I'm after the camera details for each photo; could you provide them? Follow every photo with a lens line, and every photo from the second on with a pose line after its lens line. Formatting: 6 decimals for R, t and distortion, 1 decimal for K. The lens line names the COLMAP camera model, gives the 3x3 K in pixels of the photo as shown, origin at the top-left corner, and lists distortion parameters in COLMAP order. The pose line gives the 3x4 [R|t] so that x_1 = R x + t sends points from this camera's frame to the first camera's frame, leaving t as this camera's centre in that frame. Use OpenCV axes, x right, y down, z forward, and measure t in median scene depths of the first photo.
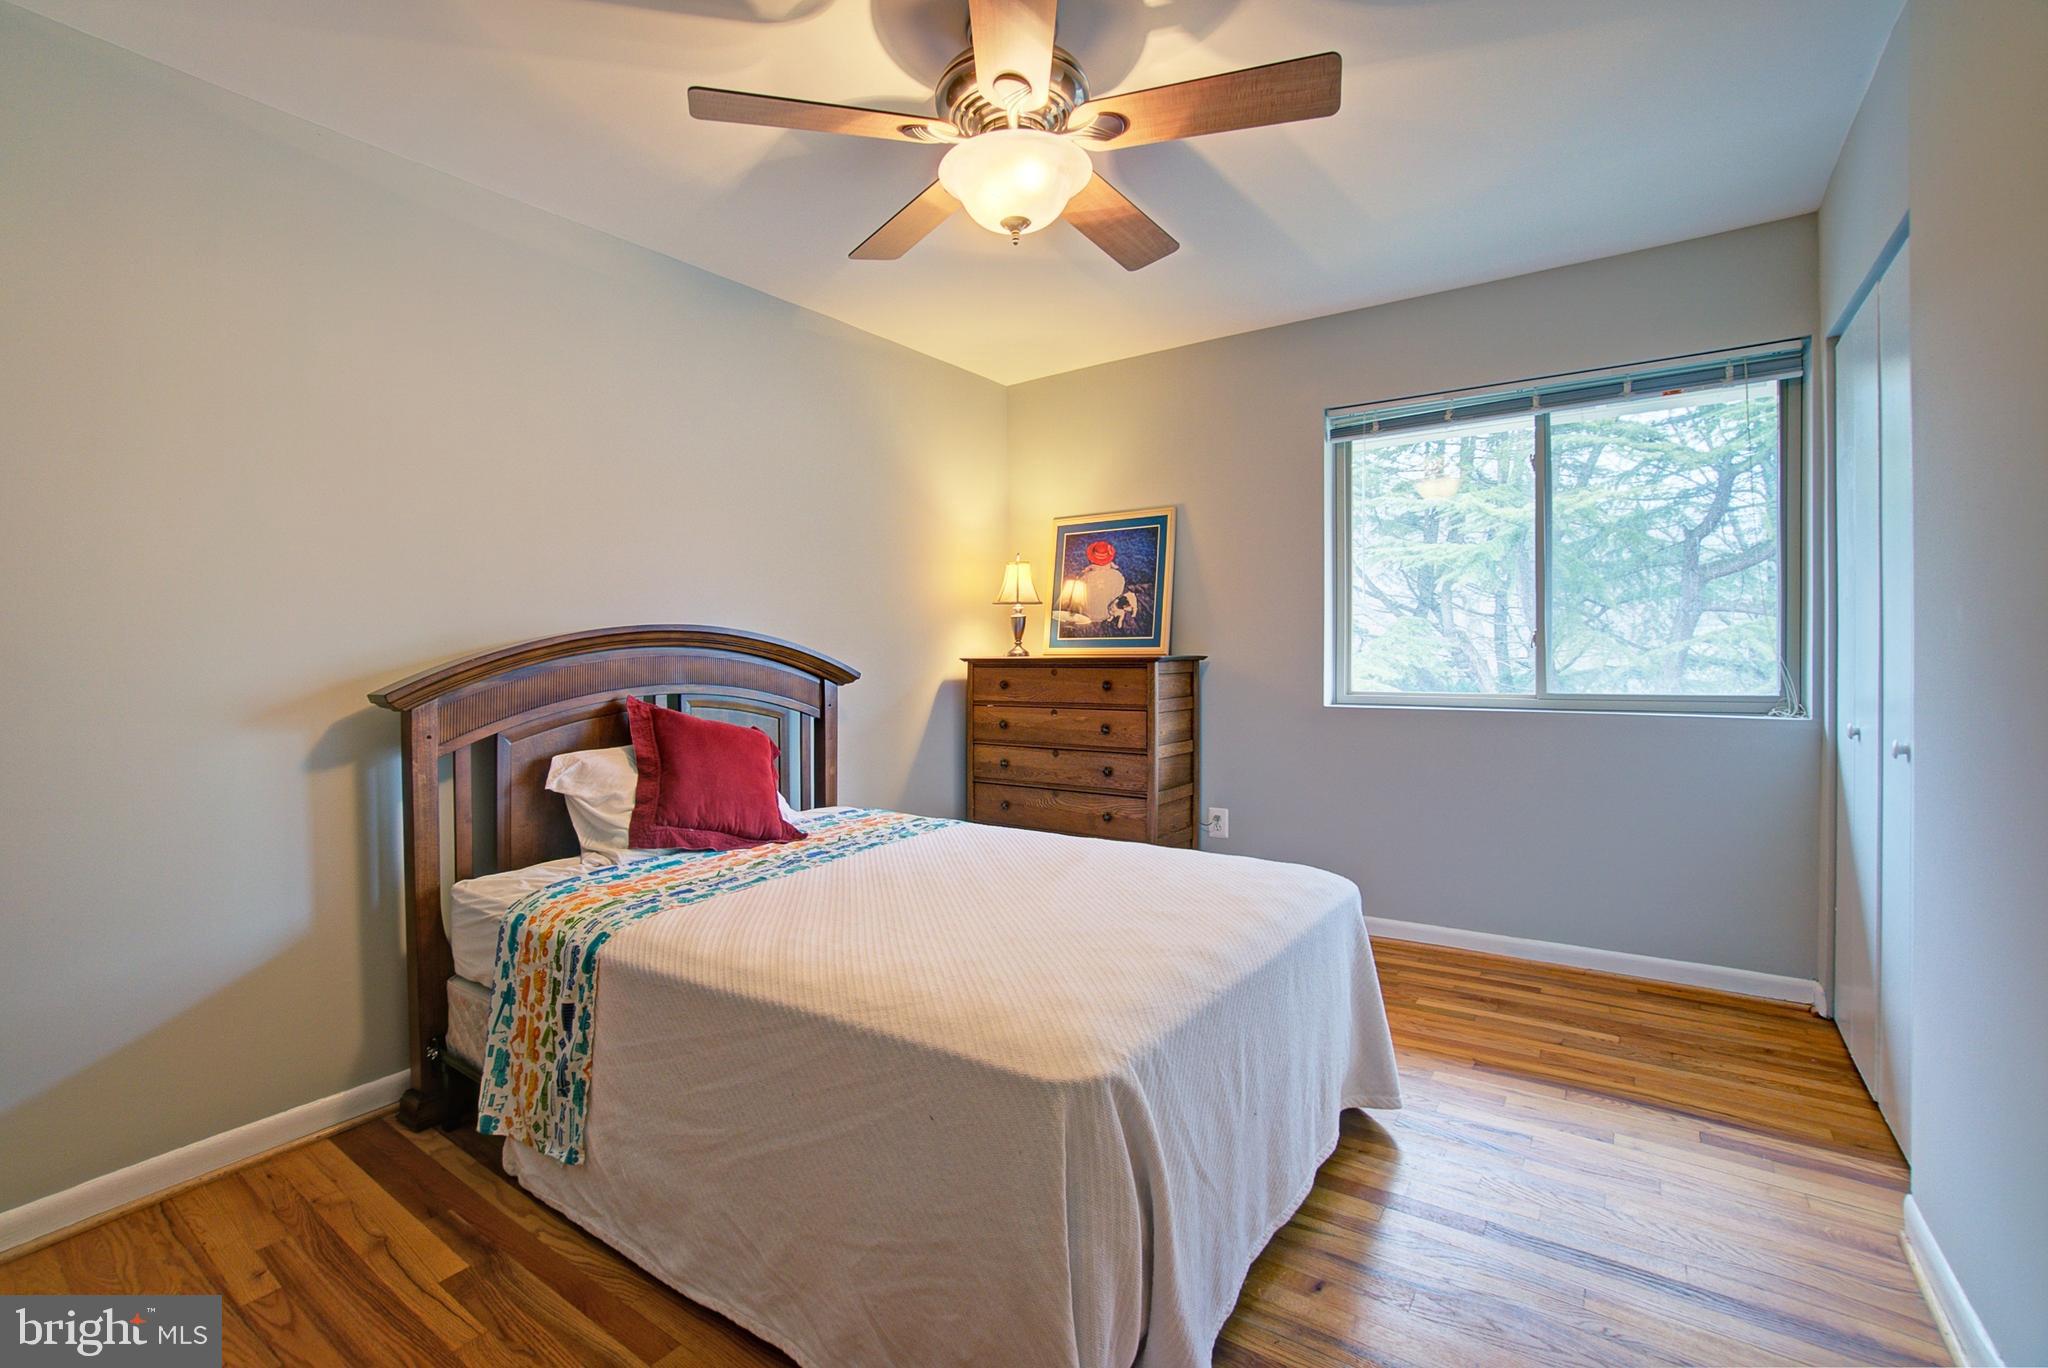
lens RADIAL K [[901.6, 0, 1001.1], [0, 901.6, 647.6], [0, 0, 1]] dist [-0.000926, 0.000029]
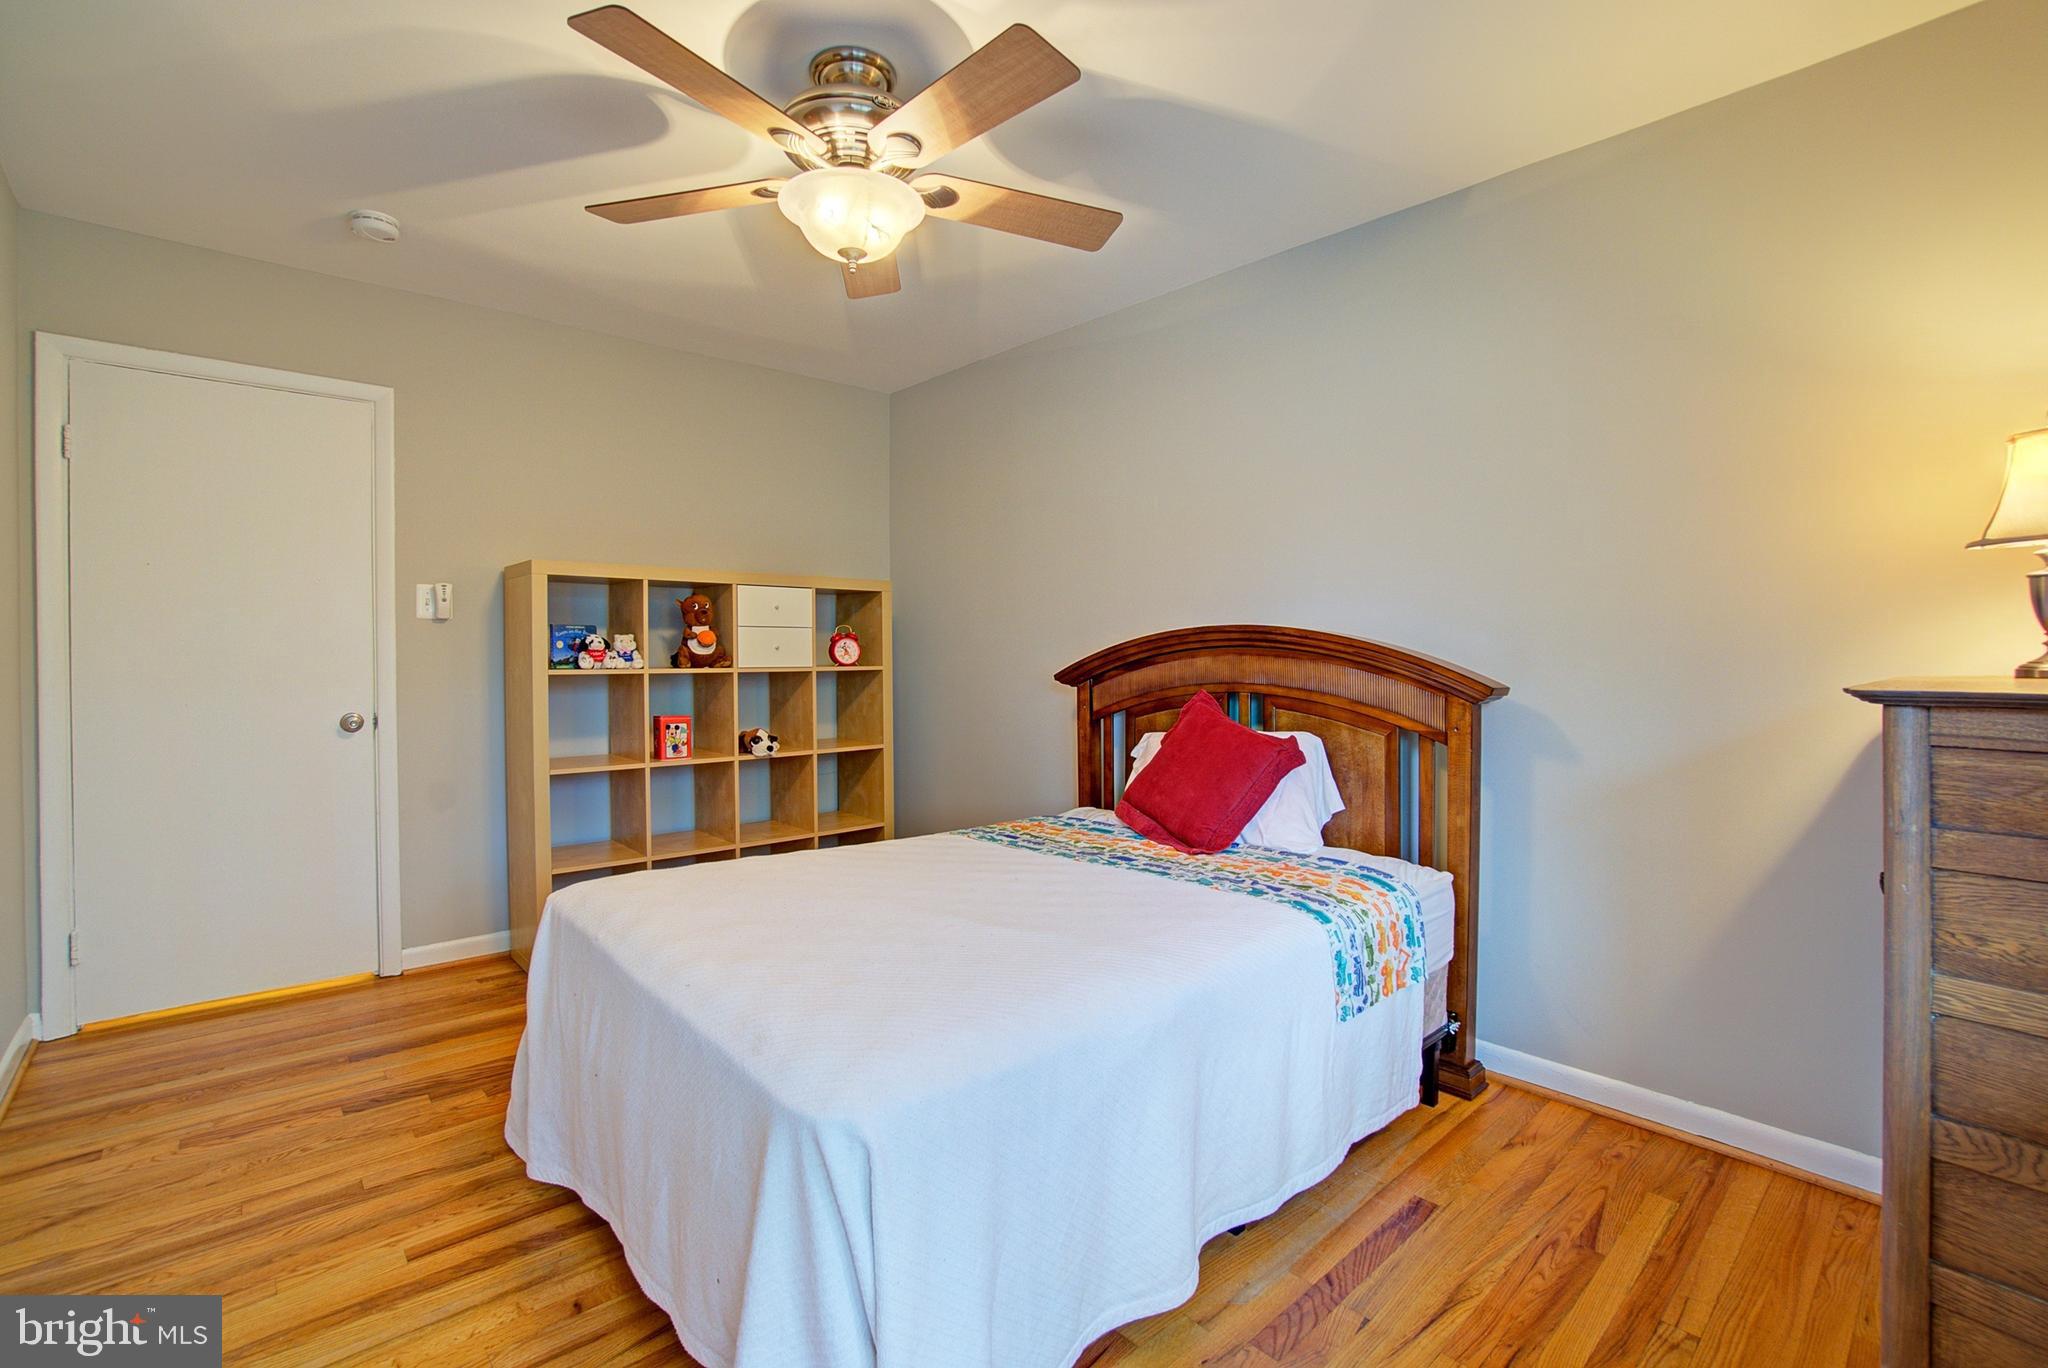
lens RADIAL K [[901.6, 0, 1001.1], [0, 901.6, 647.6], [0, 0, 1]] dist [-0.000926, 0.000029]
pose [[-0.214211, 0.012396, -0.976709, 0.867215], [-0.009478, 0.999846, 0.014769, -0.016766], [0.976742, 0.012421, -0.214060, 1.192236]]
